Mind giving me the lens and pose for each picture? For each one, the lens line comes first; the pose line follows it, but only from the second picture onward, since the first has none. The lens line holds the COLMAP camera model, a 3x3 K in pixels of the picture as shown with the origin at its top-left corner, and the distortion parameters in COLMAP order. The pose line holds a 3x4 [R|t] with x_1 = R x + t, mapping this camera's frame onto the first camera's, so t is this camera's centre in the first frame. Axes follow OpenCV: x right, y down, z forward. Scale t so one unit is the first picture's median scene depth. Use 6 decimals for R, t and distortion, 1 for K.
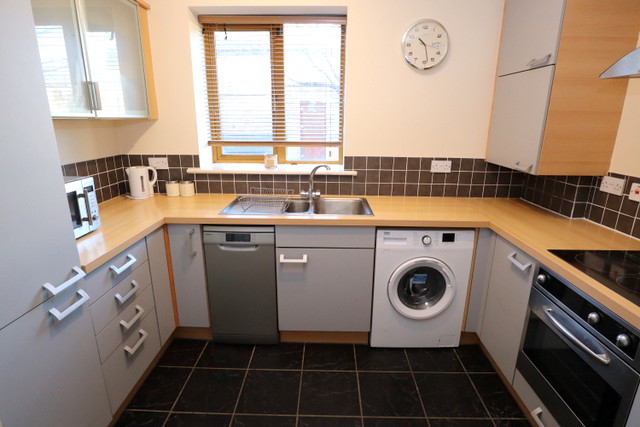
lens RADIAL K [[347.0, 0, 325.8], [0, 347.0, 215.8], [0, 0, 1]] dist [-0.020482, 0.003494]
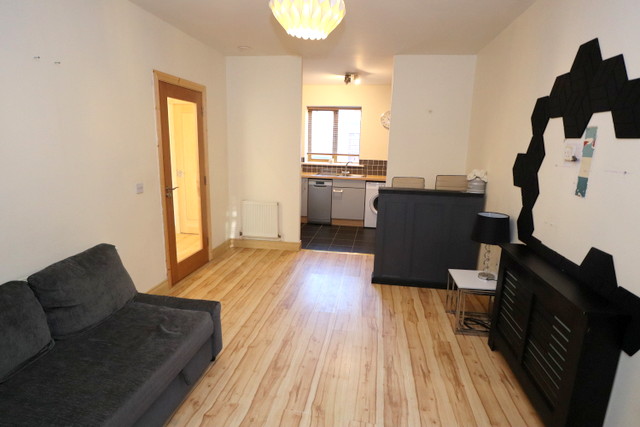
lens RADIAL K [[347.0, 0, 317.8], [0, 347.0, 215.3], [0, 0, 1]] dist [-0.020482, 0.003494]
pose [[0.986447, 0.050299, -0.156181, 0.174990], [-0.061272, 0.995920, -0.066253, 0.443240], [0.152212, 0.074924, 0.985504, -1.602244]]
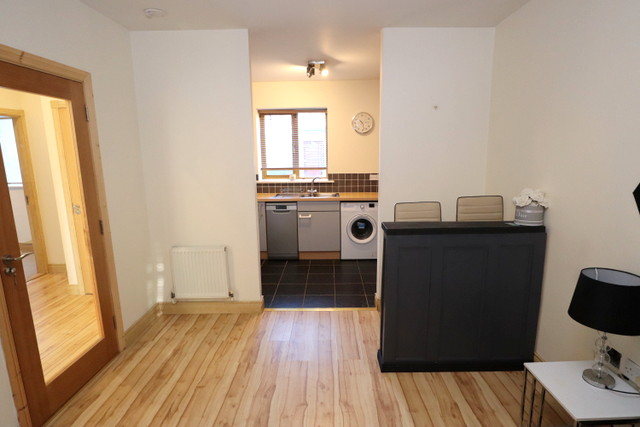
lens RADIAL K [[347.0, 0, 321.1], [0, 347.0, 215.8], [0, 0, 1]] dist [-0.020482, 0.003494]
pose [[0.999717, -0.018373, -0.015079, 0.038805], [0.016918, 0.995658, -0.091534, 0.274175], [0.016696, 0.091253, 0.995688, -1.069466]]
